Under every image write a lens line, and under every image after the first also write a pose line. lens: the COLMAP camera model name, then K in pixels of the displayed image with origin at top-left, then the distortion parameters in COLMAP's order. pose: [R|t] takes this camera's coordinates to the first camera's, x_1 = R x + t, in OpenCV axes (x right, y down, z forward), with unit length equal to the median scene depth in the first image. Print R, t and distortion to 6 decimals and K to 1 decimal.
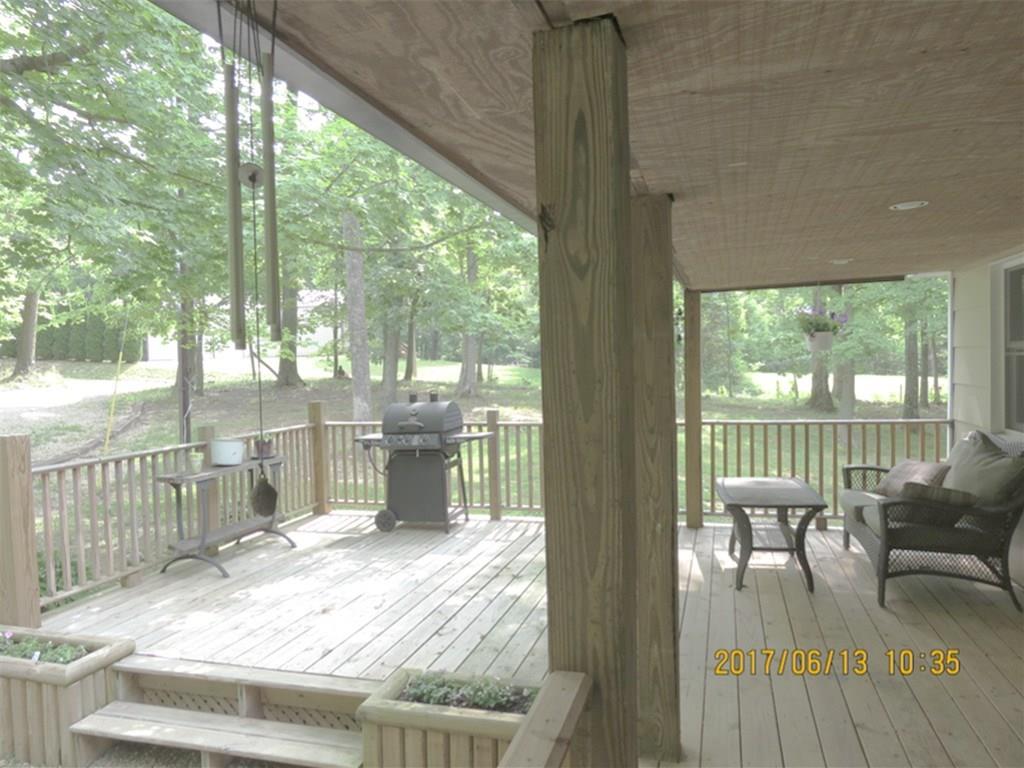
lens RADIAL K [[727.9, 0, 512.0], [0, 727.9, 384.0], [0, 0, 1]] dist [-0.037704, 0.021306]
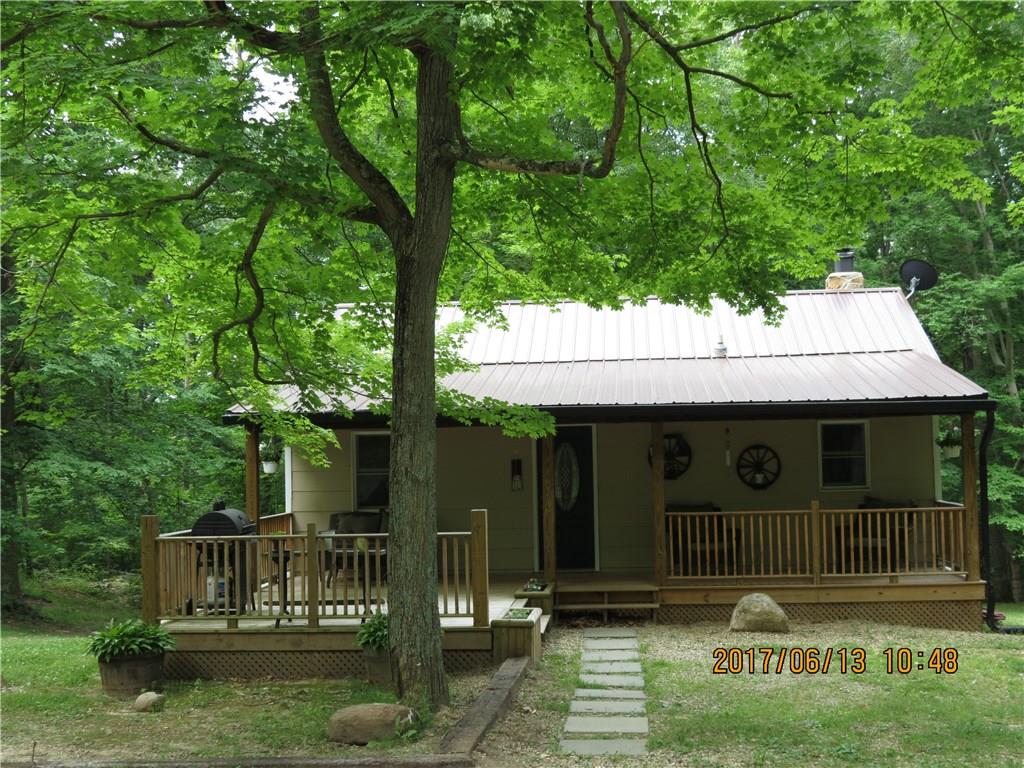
lens RADIAL K [[1338.1, 0, 512.0], [0, 1338.1, 384.0], [0, 0, 1]] dist [-0.115941, 0.031251]
pose [[-0.192774, 0.080967, 0.977897, -3.279994], [0.057191, 0.995823, -0.071178, 0.001158], [-0.979575, 0.042206, -0.196600, 1.316329]]
